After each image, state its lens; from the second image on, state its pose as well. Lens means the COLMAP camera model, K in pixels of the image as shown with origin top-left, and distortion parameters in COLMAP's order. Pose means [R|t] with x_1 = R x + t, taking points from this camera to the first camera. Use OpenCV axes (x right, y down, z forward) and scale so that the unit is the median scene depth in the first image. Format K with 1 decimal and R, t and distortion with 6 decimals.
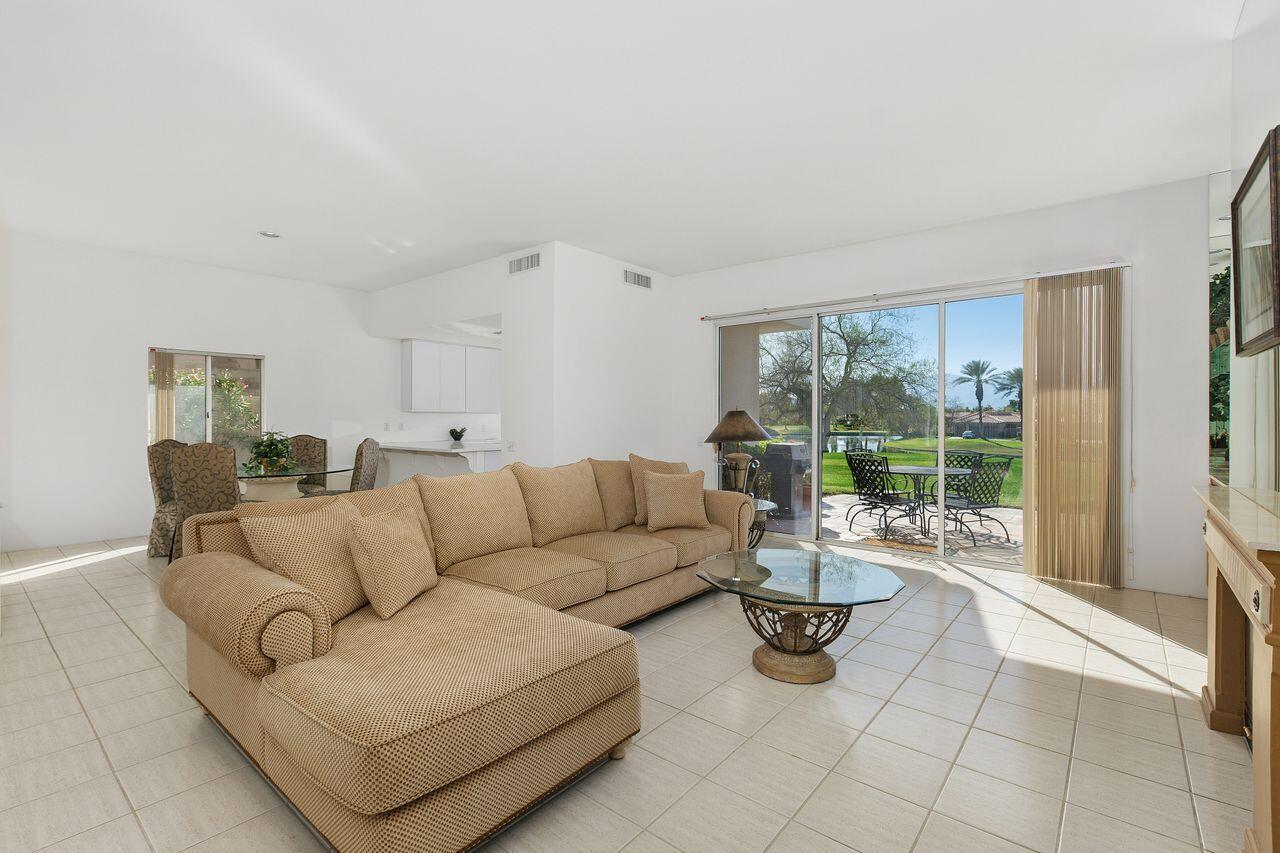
lens RADIAL K [[578.6, 0, 640.8], [0, 578.6, 420.3], [0, 0, 1]] dist [0.001422, 0.000262]
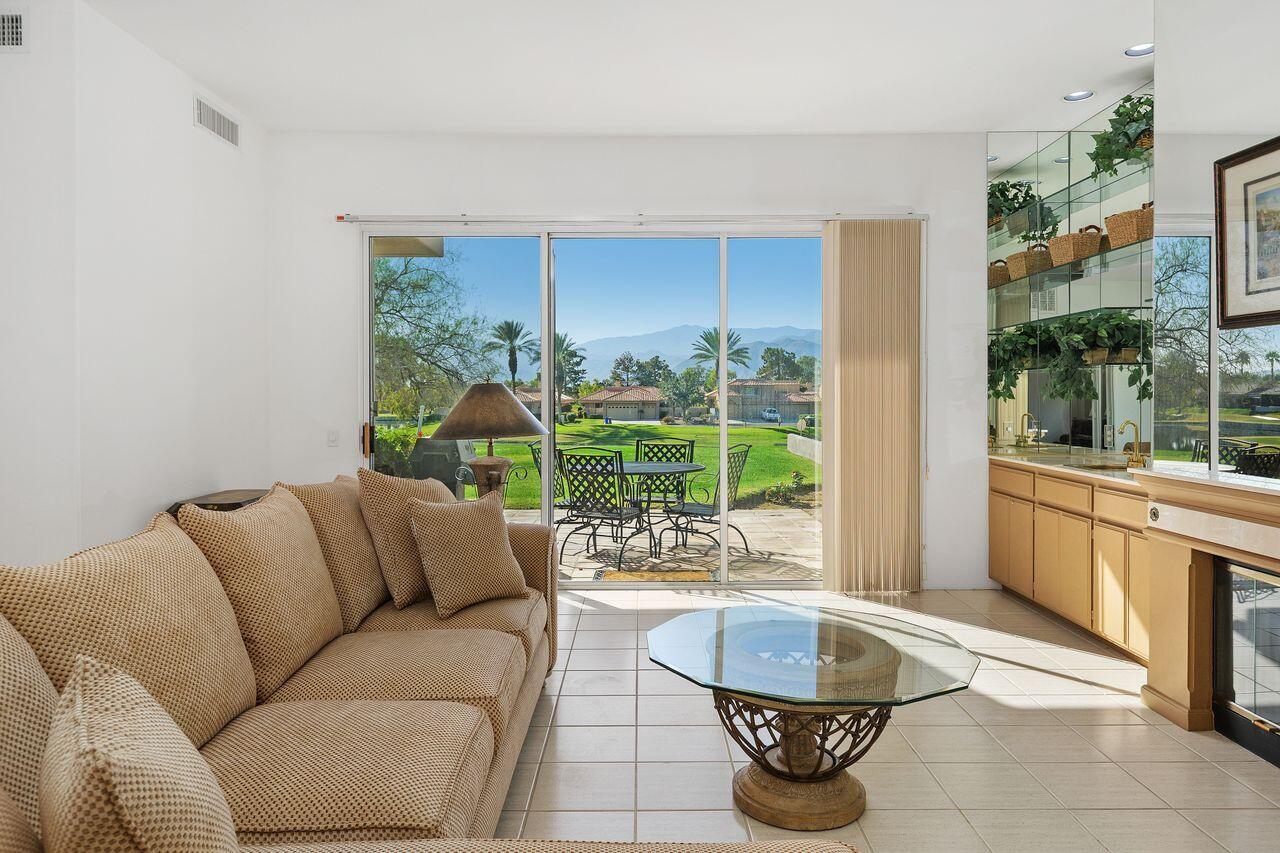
lens RADIAL K [[852.6, 0, 643.8], [0, 852.6, 405.9], [0, 0, 1]] dist [0.000606, -0.001263]
pose [[0.767155, -0.009443, 0.641392, -0.065032], [0.004261, 0.999945, 0.009625, -0.000425], [-0.641447, -0.004651, 0.767153, 0.060418]]
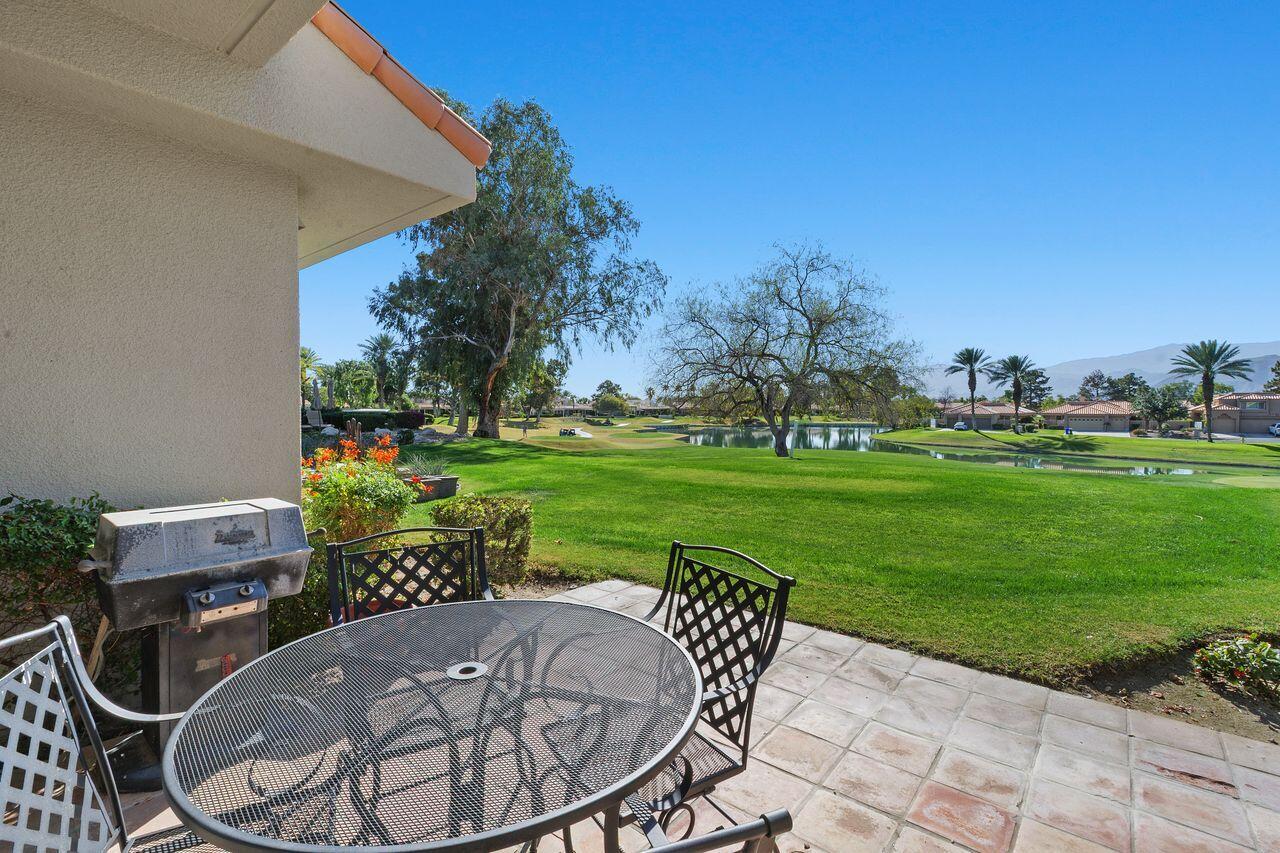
lens RADIAL K [[578.6, 0, 640.8], [0, 578.6, 420.3], [0, 0, 1]] dist [0.001422, 0.000262]
pose [[0.999986, -0.000167, 0.005211, 0.184698], [0.000082, 0.999866, 0.016341, -0.004498], [-0.005213, -0.016340, 0.999853, 0.267142]]
